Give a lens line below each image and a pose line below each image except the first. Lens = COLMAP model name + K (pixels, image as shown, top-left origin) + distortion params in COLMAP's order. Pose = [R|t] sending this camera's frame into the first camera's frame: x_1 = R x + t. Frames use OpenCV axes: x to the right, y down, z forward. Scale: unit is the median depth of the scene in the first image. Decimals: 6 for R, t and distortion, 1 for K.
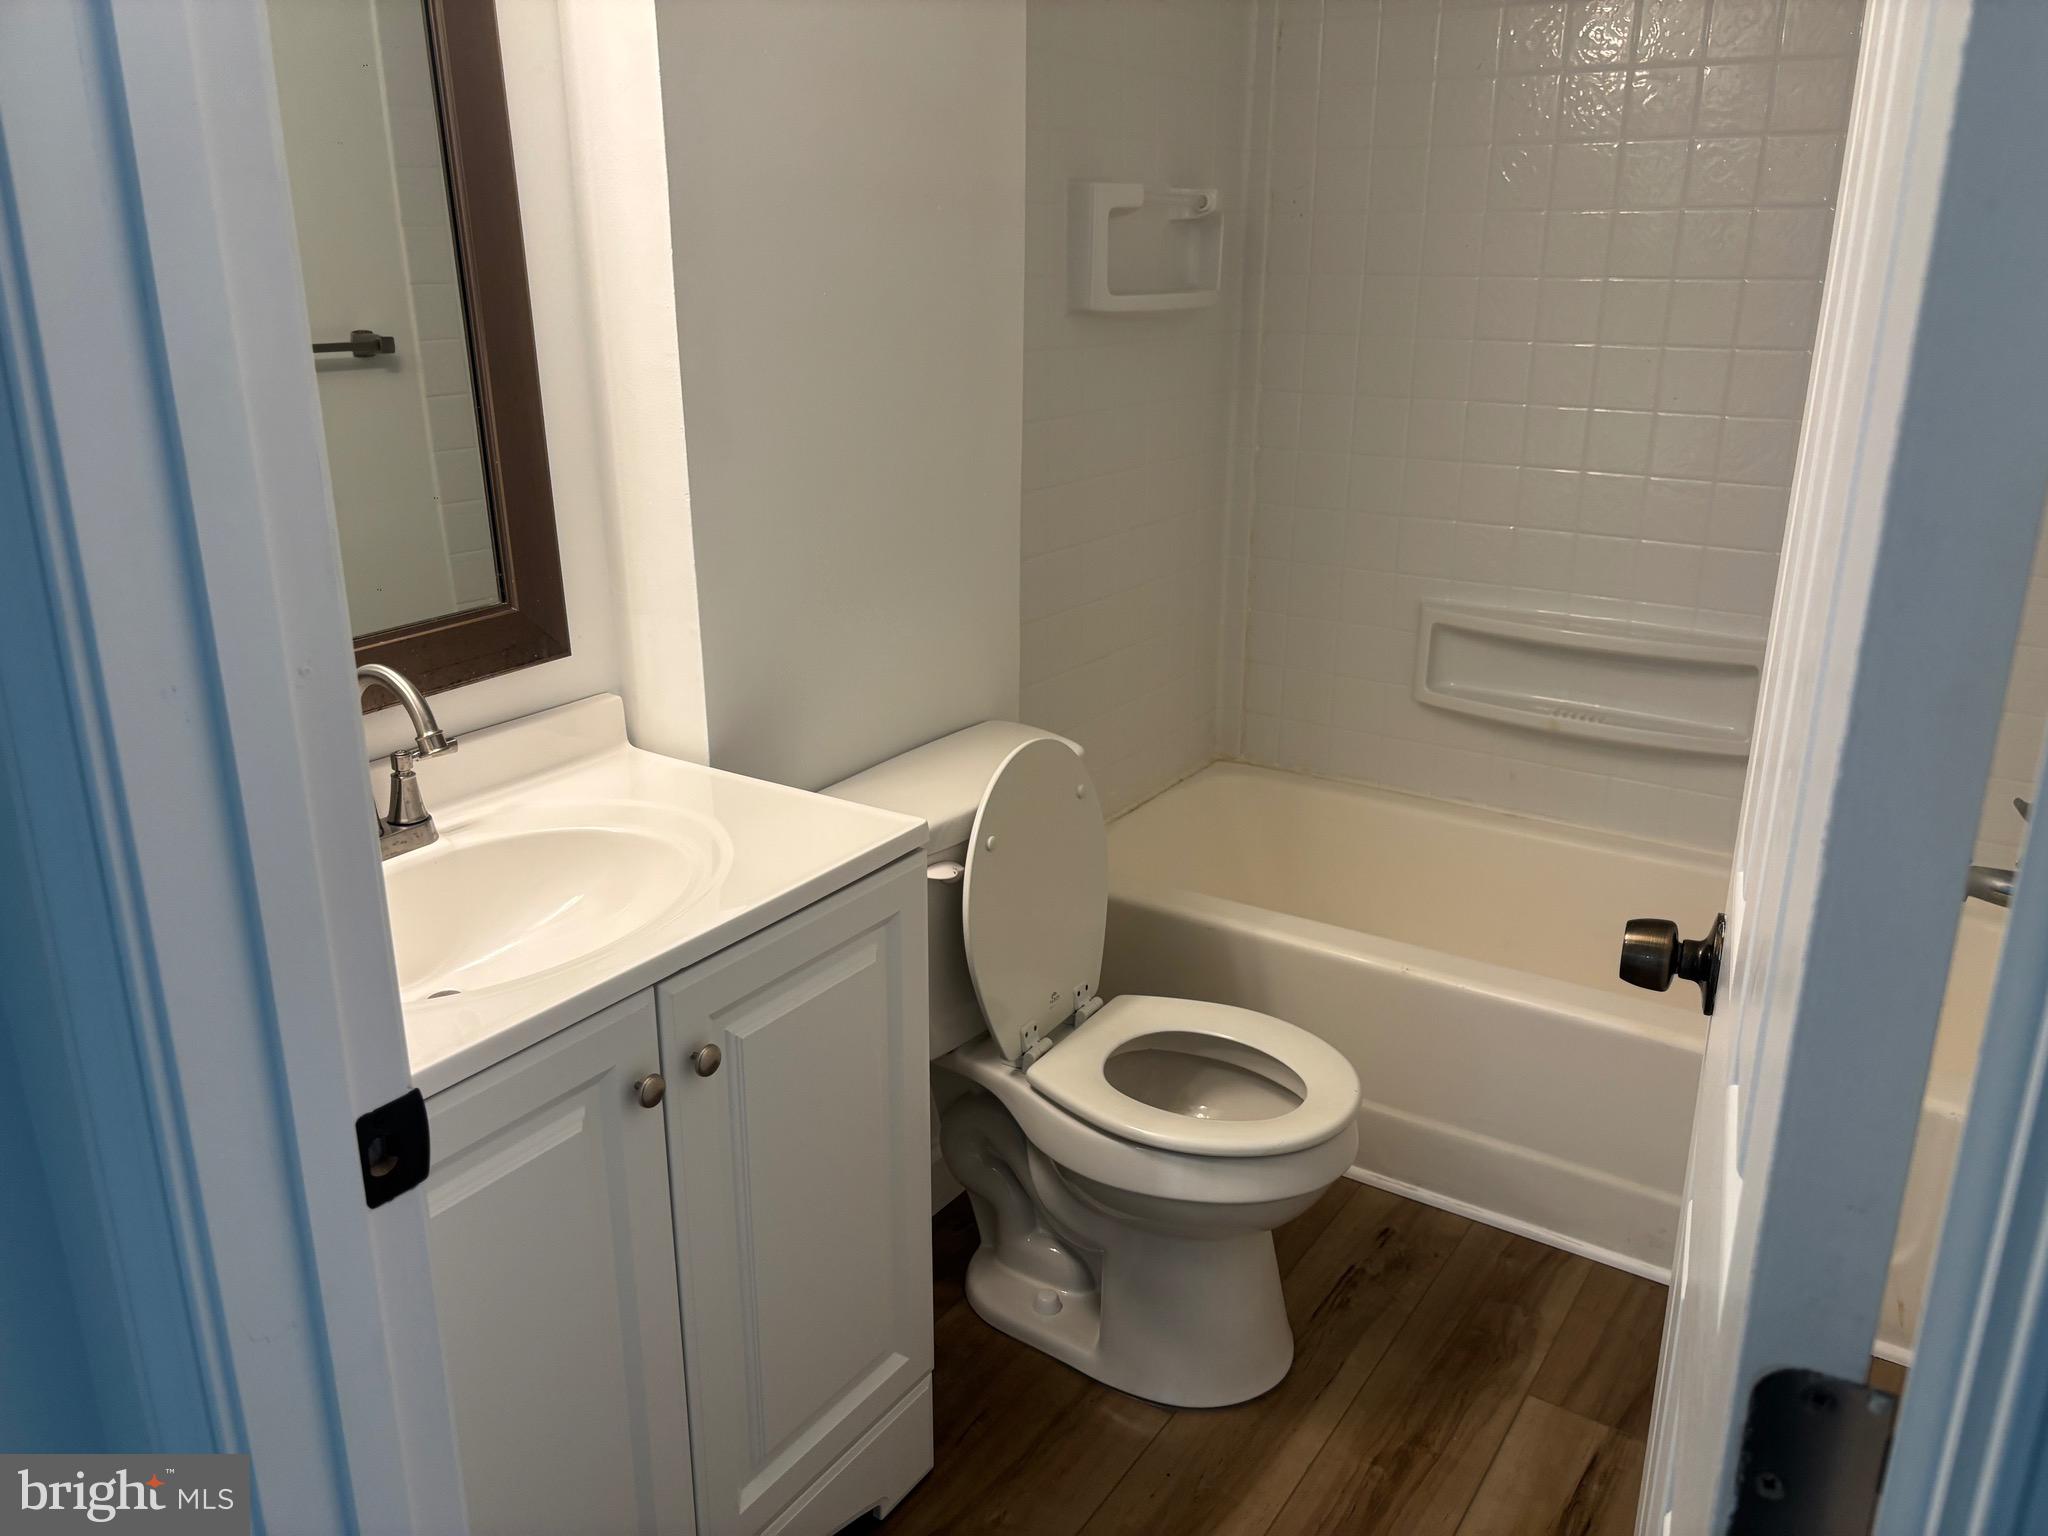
lens RADIAL K [[1536.2, 0, 1018.2], [0, 1536.2, 762.5], [0, 0, 1]] dist [0.000933, 0.002502]
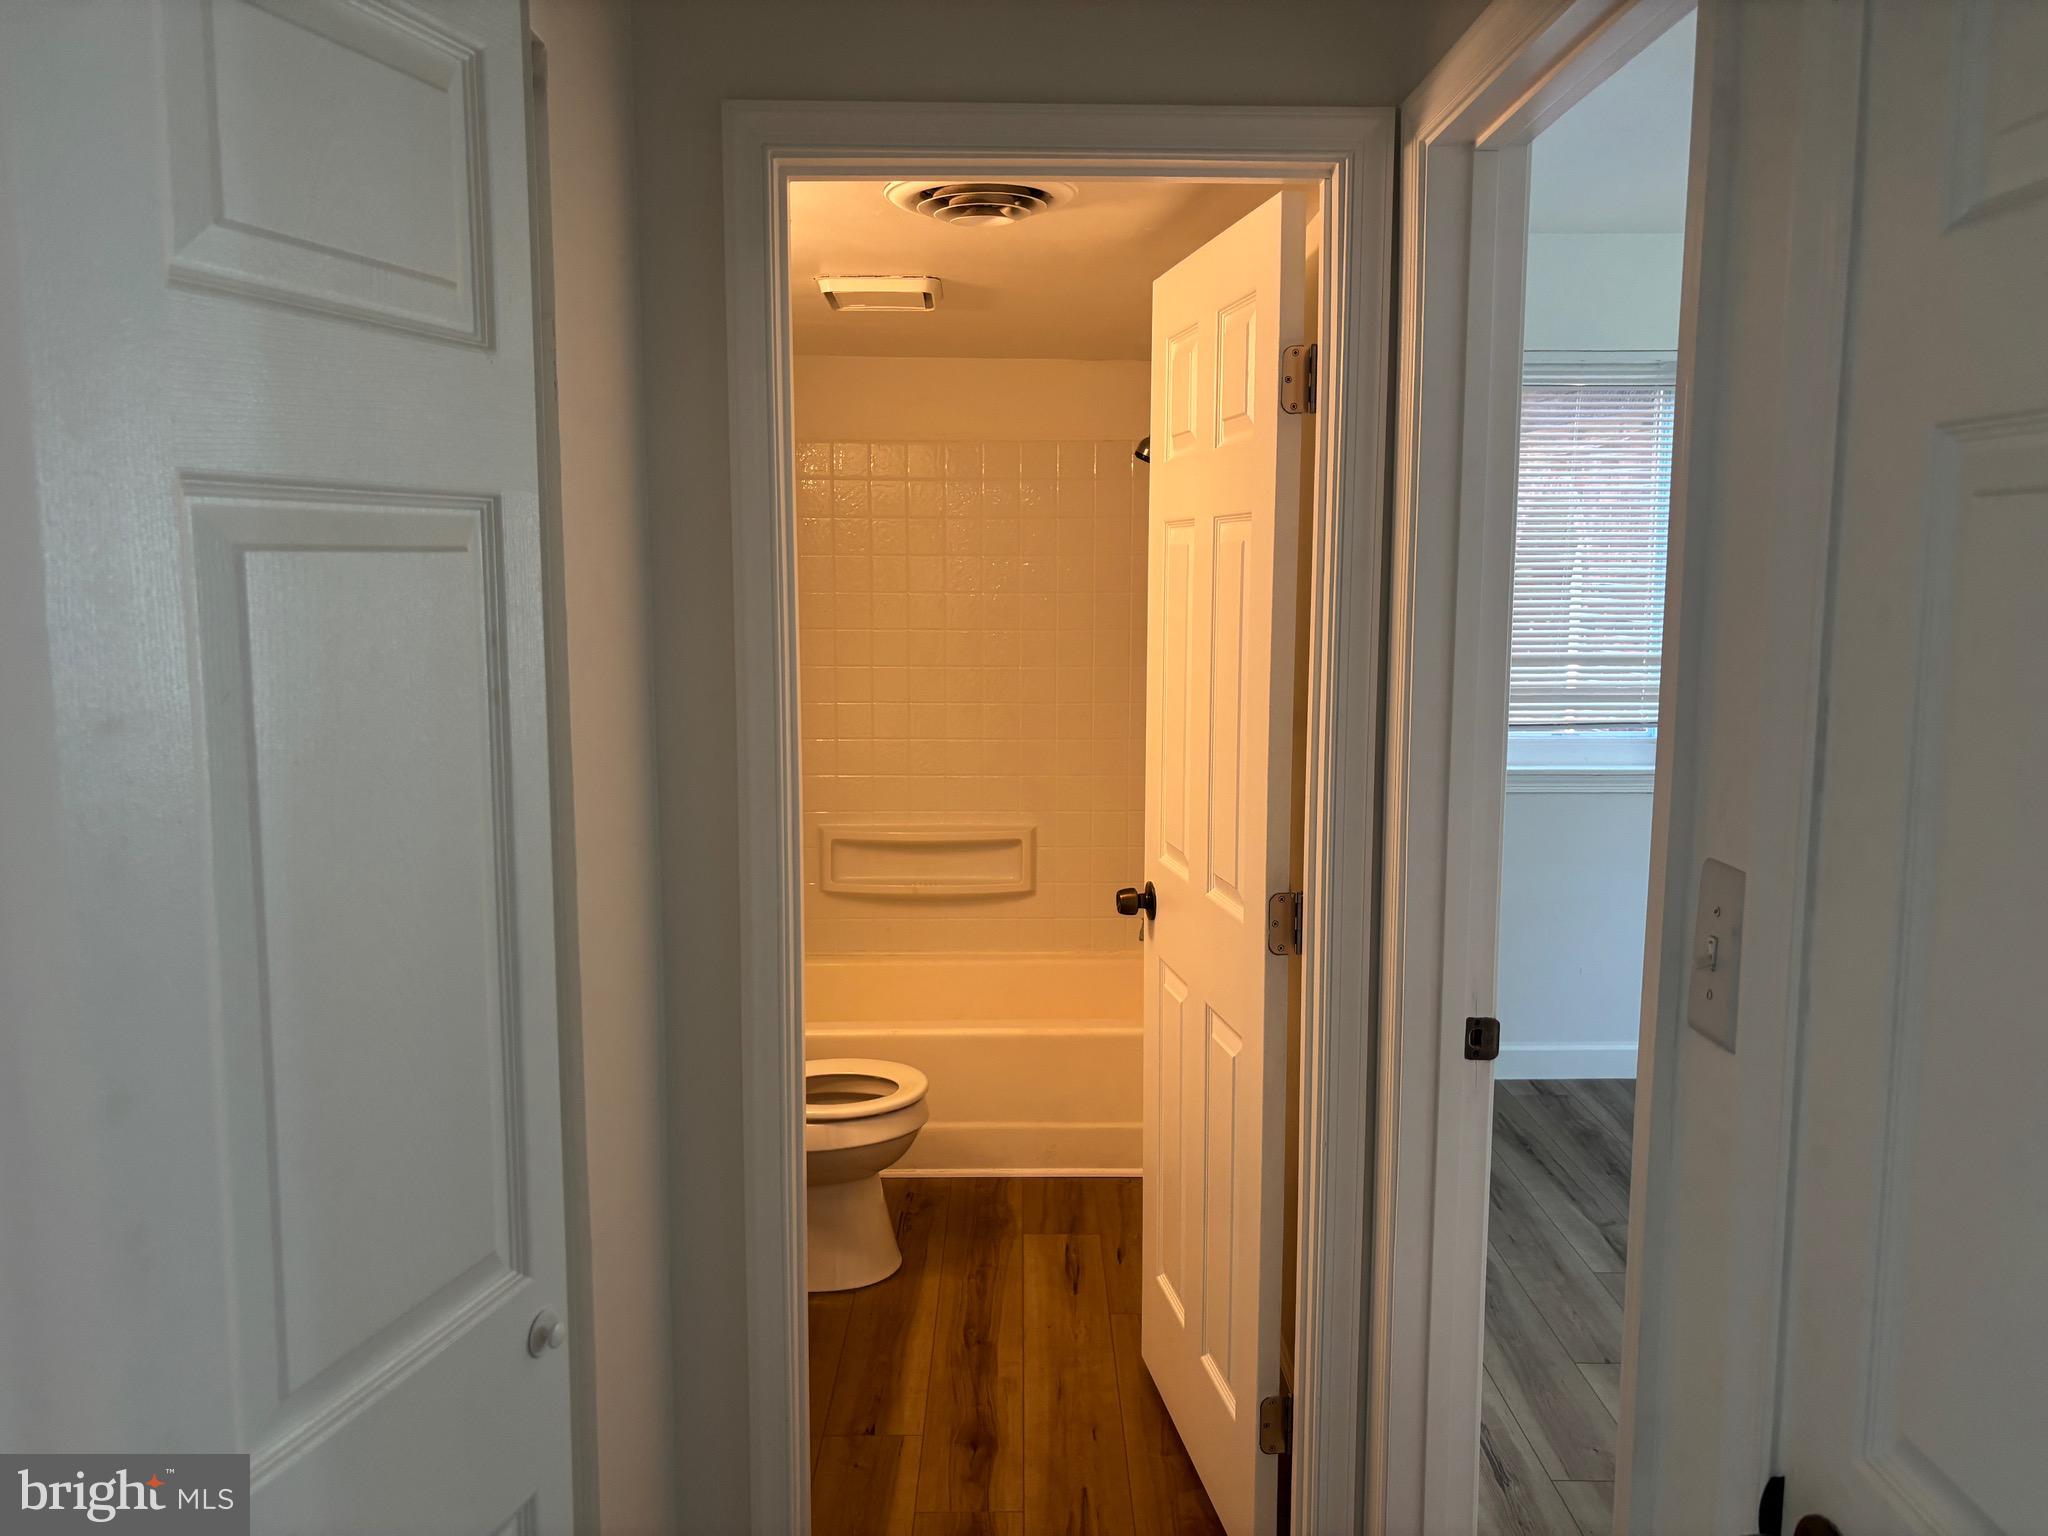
lens RADIAL K [[1536.2, 0, 1027.0], [0, 1536.2, 763.3], [0, 0, 1]] dist [0.000933, 0.002502]
pose [[0.826141, -0.078964, 0.557903, -0.615719], [0.180489, 0.975046, -0.129263, 0.103267], [-0.533774, 0.207485, 0.819778, -0.586157]]
